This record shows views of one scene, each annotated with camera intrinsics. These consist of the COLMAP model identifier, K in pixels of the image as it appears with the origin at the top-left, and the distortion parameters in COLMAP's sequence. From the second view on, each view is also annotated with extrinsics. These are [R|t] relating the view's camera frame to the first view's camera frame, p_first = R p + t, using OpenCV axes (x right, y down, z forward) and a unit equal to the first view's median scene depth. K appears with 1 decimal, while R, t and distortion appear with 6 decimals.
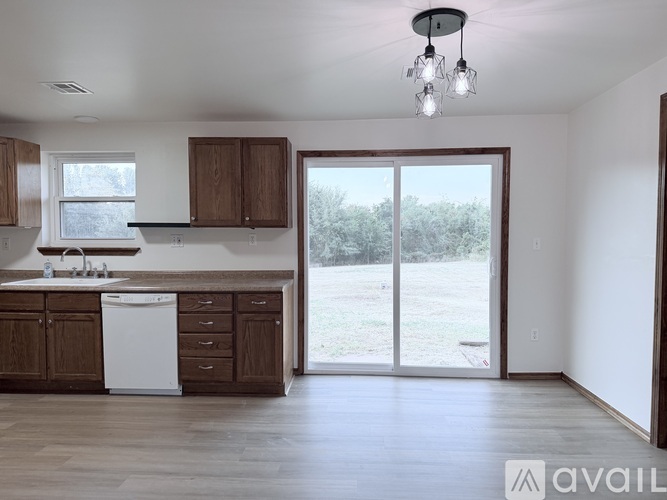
lens RADIAL K [[463.6, 0, 337.0], [0, 463.6, 250.2], [0, 0, 1]] dist [0.066681, -0.090846]
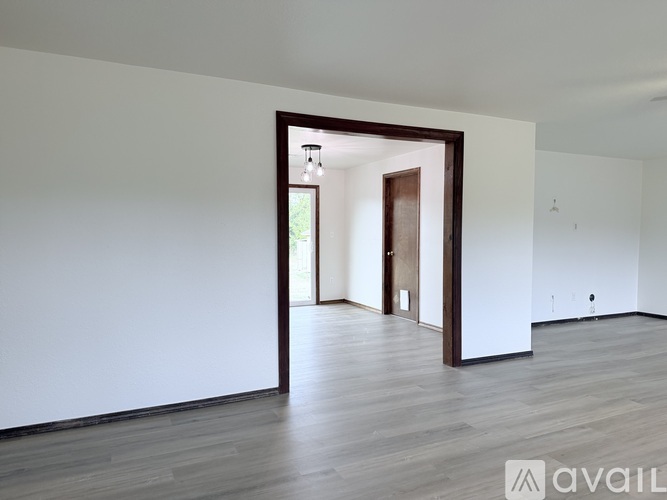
lens RADIAL K [[463.6, 0, 337.0], [0, 463.6, 250.2], [0, 0, 1]] dist [0.066681, -0.090846]
pose [[0.877392, -0.019272, 0.479388, -0.499407], [0.019918, 0.999795, 0.003740, 0.045405], [-0.479361, 0.006267, 0.877595, -0.736674]]
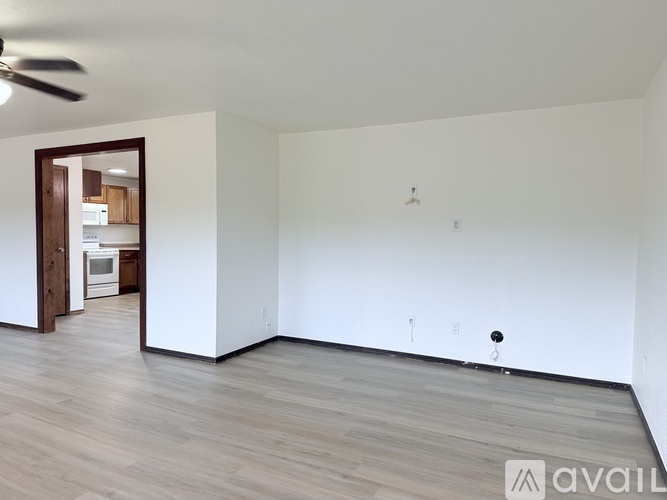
lens RADIAL K [[463.6, 0, 337.0], [0, 463.6, 250.2], [0, 0, 1]] dist [0.066681, -0.090846]
pose [[0.916557, 0.026196, -0.399046, 1.074460], [-0.029647, 0.999557, -0.002477, 0.055804], [0.398805, 0.014101, 0.916927, -0.813739]]
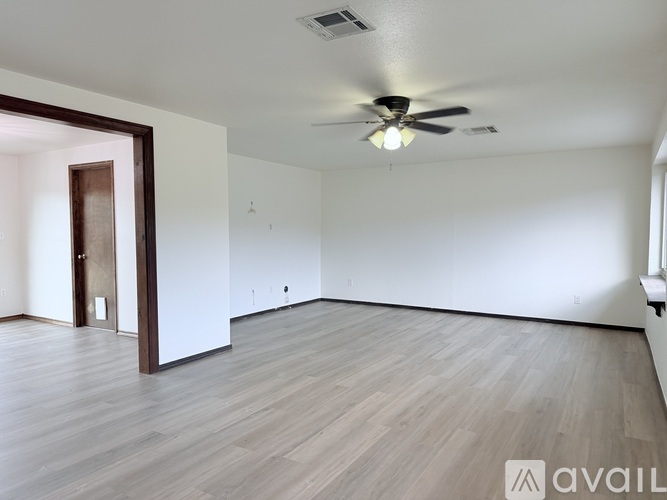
lens RADIAL K [[463.6, 0, 337.0], [0, 463.6, 250.2], [0, 0, 1]] dist [0.066681, -0.090846]
pose [[0.466438, -0.040591, 0.883622, -0.458950], [0.042073, 0.998834, 0.023674, 0.046216], [-0.883553, 0.026134, 0.467602, -0.764148]]
